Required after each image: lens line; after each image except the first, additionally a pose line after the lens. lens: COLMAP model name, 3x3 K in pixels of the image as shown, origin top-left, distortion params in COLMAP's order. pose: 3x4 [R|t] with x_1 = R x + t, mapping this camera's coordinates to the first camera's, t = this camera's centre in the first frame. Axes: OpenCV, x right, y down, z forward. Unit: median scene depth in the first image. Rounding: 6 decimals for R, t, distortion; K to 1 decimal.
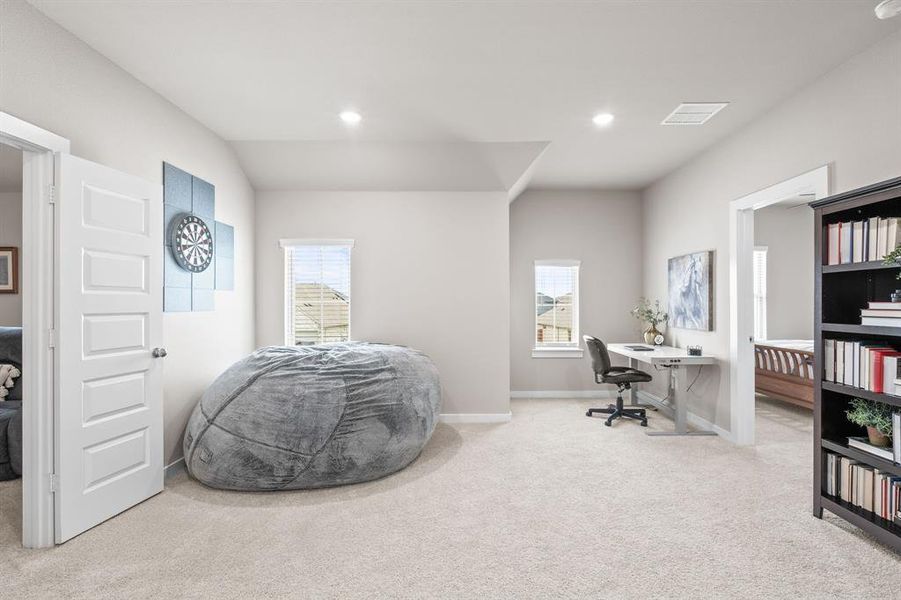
lens RADIAL K [[393.0, 0, 450.5], [0, 393.0, 300.0], [0, 0, 1]] dist [-0.002074, -0.000233]
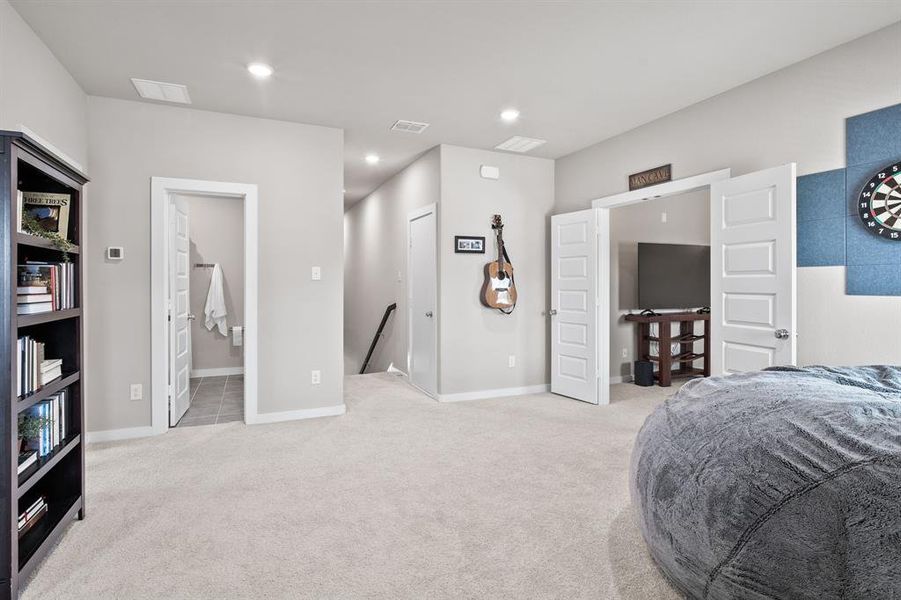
lens RADIAL K [[437.1, 0, 451.0], [0, 437.1, 270.1], [0, 0, 1]] dist [-0.000456, -0.000507]
pose [[-0.889877, -0.014741, -0.455963, 0.434314], [0.002541, 0.999302, -0.037266, 0.009038], [0.456194, -0.034321, -0.889218, 1.353522]]
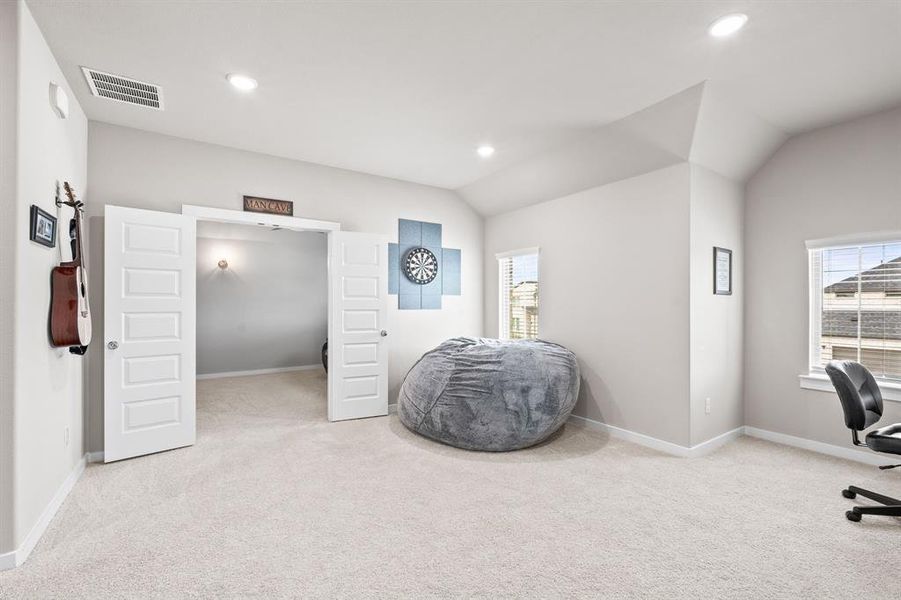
lens RADIAL K [[374.7, 0, 448.4], [0, 374.7, 301.8], [0, 0, 1]] dist [-0.000119, 0.000006]
pose [[0.570735, -0.001691, -0.821133, 0.638538], [0.005082, 0.999986, 0.001474, -0.003579], [0.821119, -0.005014, 0.570735, 0.251442]]
